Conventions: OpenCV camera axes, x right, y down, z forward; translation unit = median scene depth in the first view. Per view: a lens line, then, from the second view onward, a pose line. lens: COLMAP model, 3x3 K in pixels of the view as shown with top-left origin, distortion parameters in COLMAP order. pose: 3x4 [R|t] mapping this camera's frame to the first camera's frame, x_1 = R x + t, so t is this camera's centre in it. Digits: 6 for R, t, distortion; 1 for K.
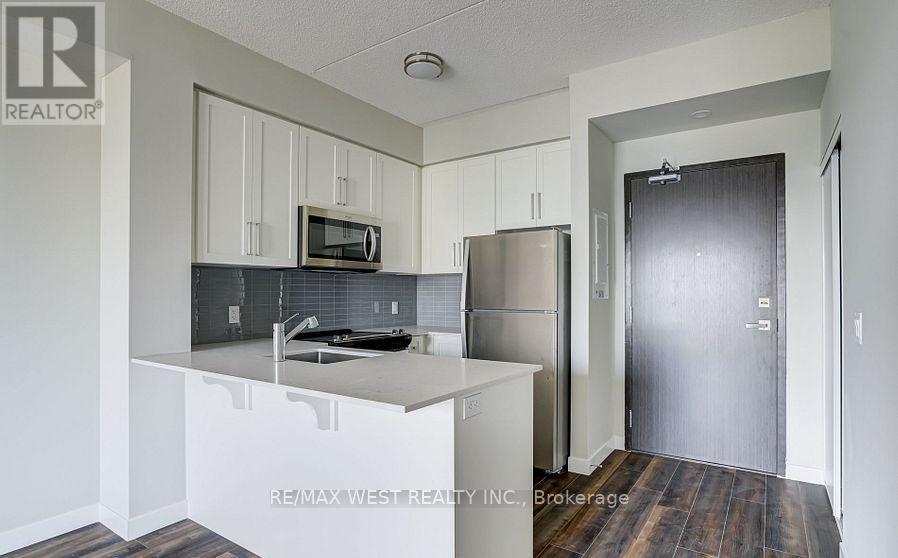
lens RADIAL K [[479.0, 0, 464.9], [0, 479.0, 287.0], [0, 0, 1]] dist [-0.009581, 0.004840]
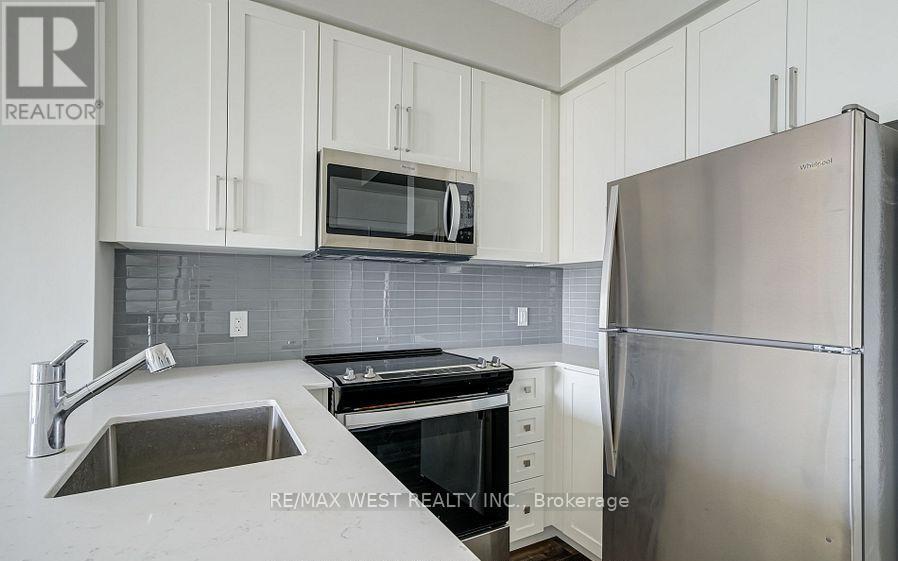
lens RADIAL K [[453.0, 0, 458.1], [0, 453.0, 285.9], [0, 0, 1]] dist [-0.002651, 0.002494]
pose [[0.889715, -0.001043, -0.456516, 0.081207], [-0.002352, 0.999974, -0.006868, 0.008070], [0.456511, 0.007184, 0.889689, 0.556841]]
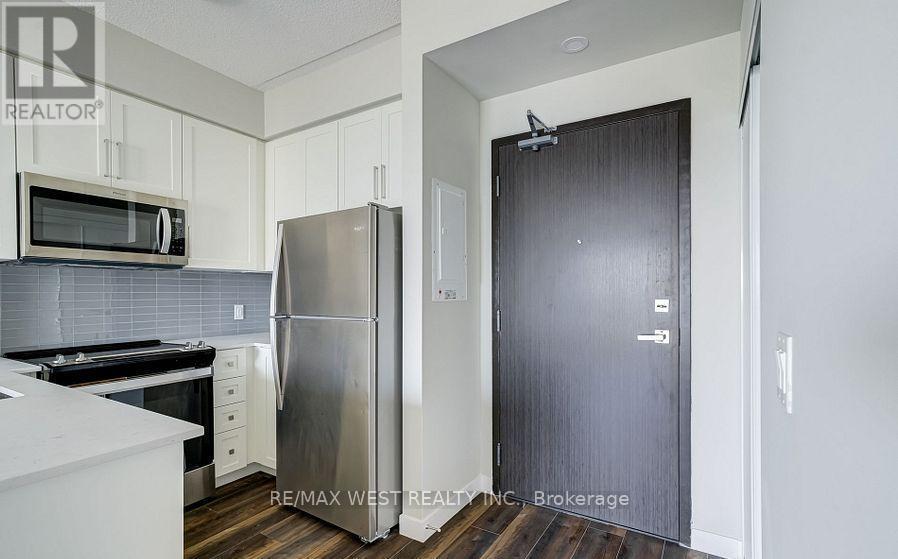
lens RADIAL K [[433.3, 0, 444.3], [0, 433.3, 294.1], [0, 0, 1]] dist [0.010028, 0.006067]
pose [[0.999904, -0.004241, 0.013192, 0.276641], [0.004053, 0.999891, 0.014199, 0.003985], [-0.013250, -0.014145, 0.999812, 0.329041]]
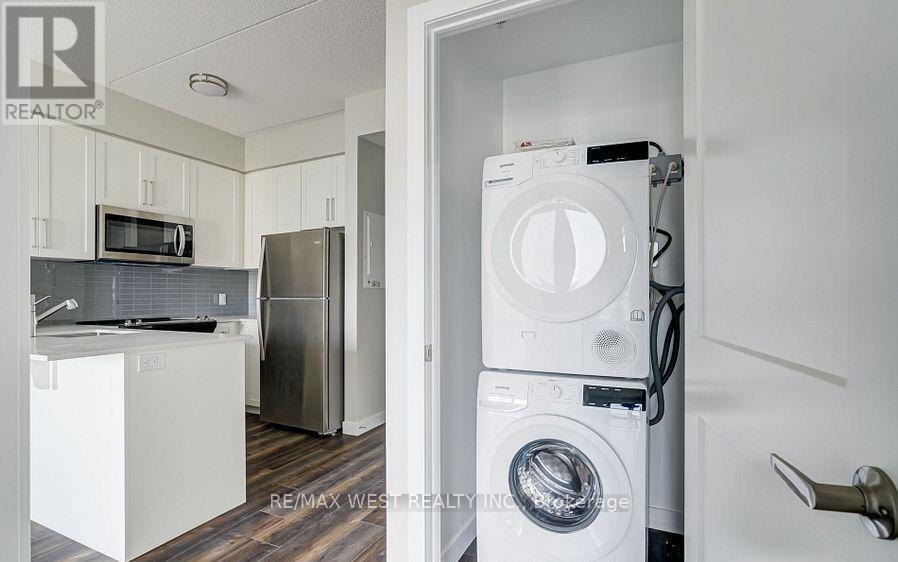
lens RADIAL K [[453.0, 0, 440.2], [0, 453.0, 289.9], [0, 0, 1]] dist [-0.002651, 0.002494]
pose [[0.994083, -0.001907, 0.108607, 0.333316], [0.001788, 0.999998, 0.001193, 0.029190], [-0.108609, -0.000992, 0.994084, -0.138748]]
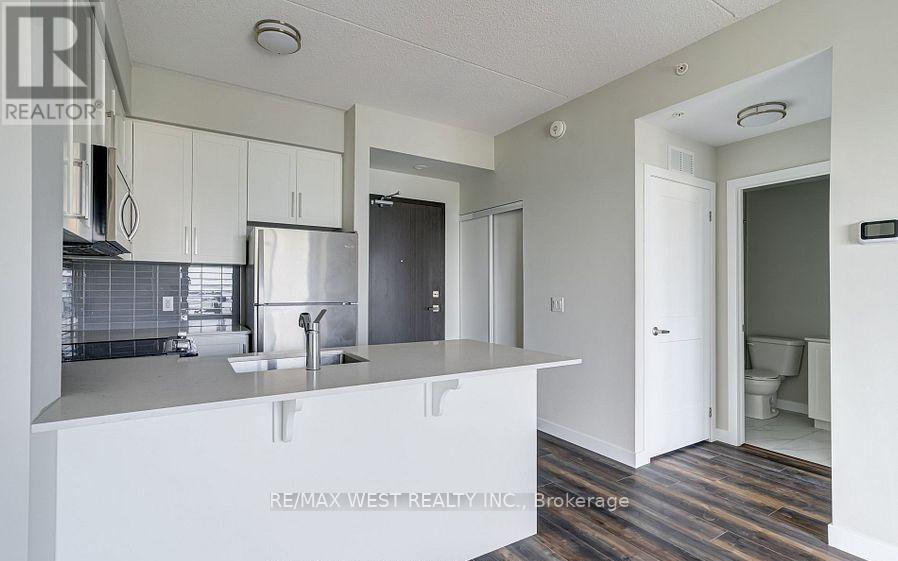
lens RADIAL K [[433.3, 0, 457.0], [0, 433.3, 287.4], [0, 0, 1]] dist [0.010028, 0.006067]
pose [[0.421818, 0.005428, 0.906664, -0.643507], [-0.014020, 0.999902, 0.000537, 0.008435], [-0.906572, -0.012938, 0.421852, 0.311936]]
